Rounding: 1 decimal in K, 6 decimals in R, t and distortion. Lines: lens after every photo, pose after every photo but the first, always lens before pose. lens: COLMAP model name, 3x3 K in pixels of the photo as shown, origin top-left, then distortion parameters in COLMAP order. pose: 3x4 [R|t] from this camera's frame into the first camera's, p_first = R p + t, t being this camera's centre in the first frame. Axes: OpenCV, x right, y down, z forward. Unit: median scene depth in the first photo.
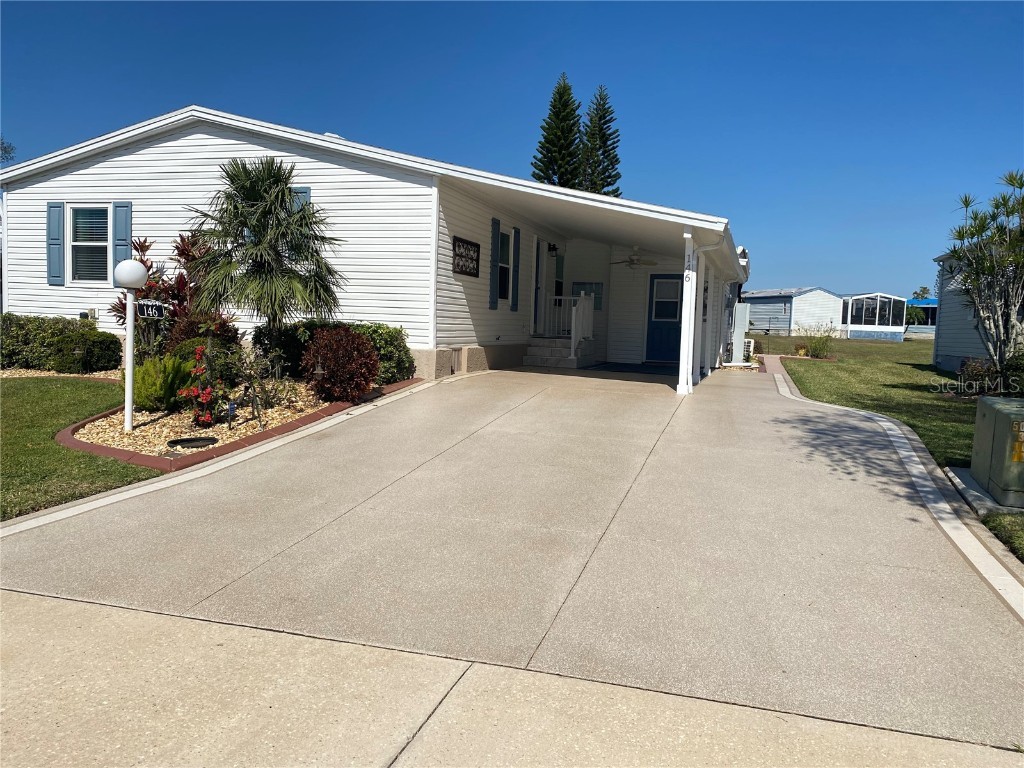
lens RADIAL K [[774.3, 0, 509.9], [0, 774.3, 388.7], [0, 0, 1]] dist [0.034022, 0.000766]
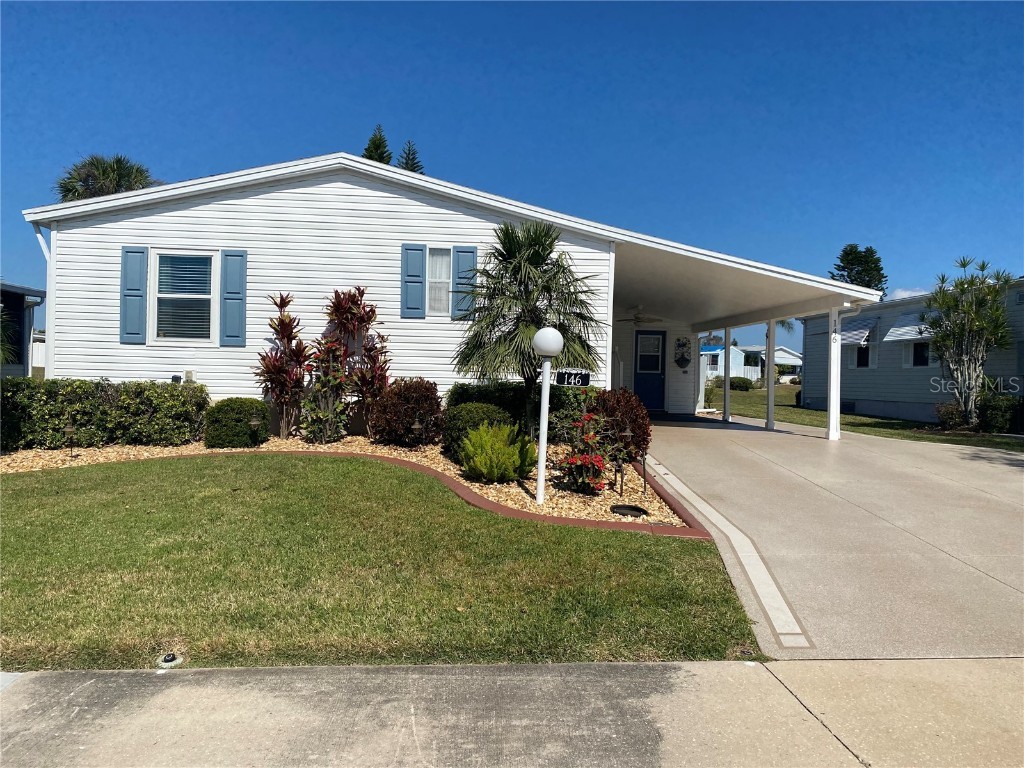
lens RADIAL K [[774.3, 0, 514.5], [0, 774.3, 390.8], [0, 0, 1]] dist [0.034022, 0.000766]
pose [[0.928397, -0.022445, 0.370912, -0.402777], [0.042793, 0.997991, -0.046719, -0.019625], [-0.369118, 0.059246, 0.927492, 0.058188]]
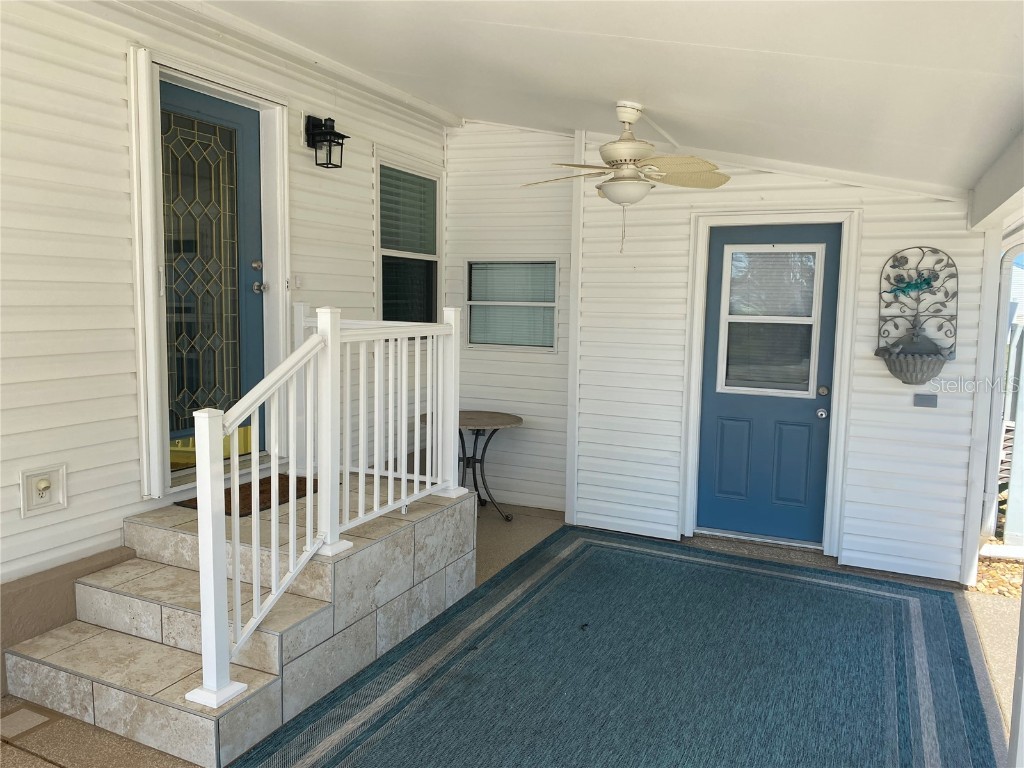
lens RADIAL K [[774.3, 0, 521.8], [0, 774.3, 361.4], [0, 0, 1]] dist [0.034022, 0.000766]
pose [[0.992530, -0.005424, -0.121880, 0.155325], [0.005636, 0.999983, 0.001393, -0.104952], [0.121871, -0.002070, 0.992544, 0.750014]]
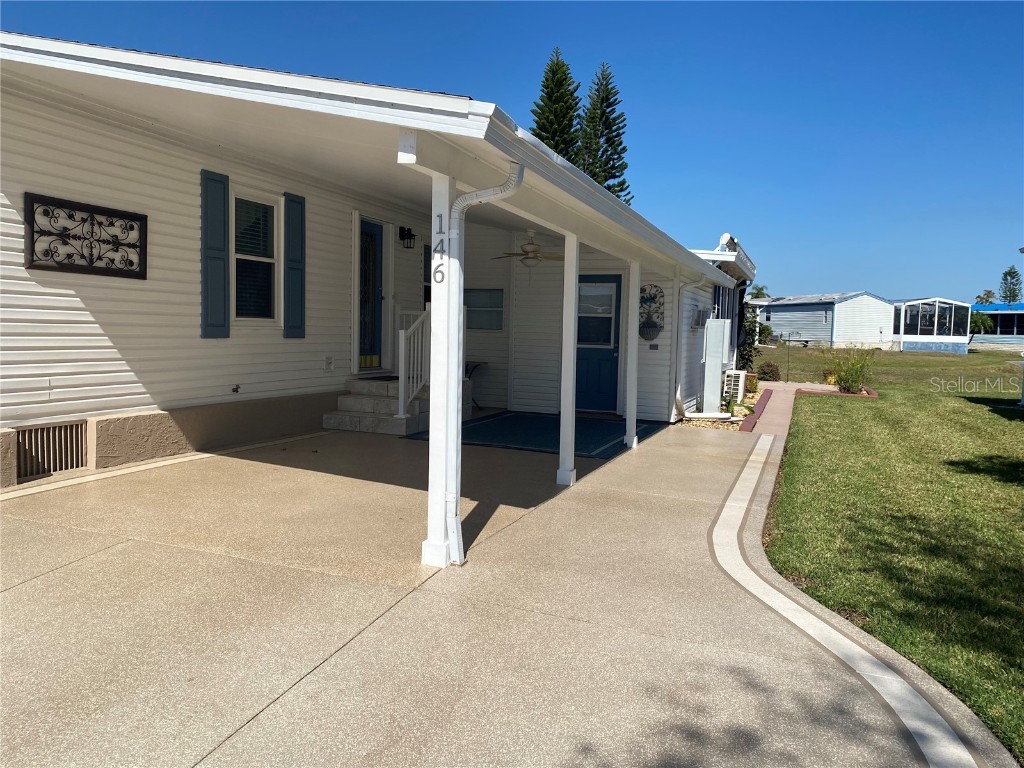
lens RADIAL K [[774.3, 0, 510.8], [0, 774.3, 379.2], [0, 0, 1]] dist [0.034022, 0.000766]
pose [[0.998271, -0.003779, -0.058663, 0.177726], [0.002465, 0.999745, -0.022456, -0.049344], [0.058733, 0.022272, 0.998025, 0.376686]]
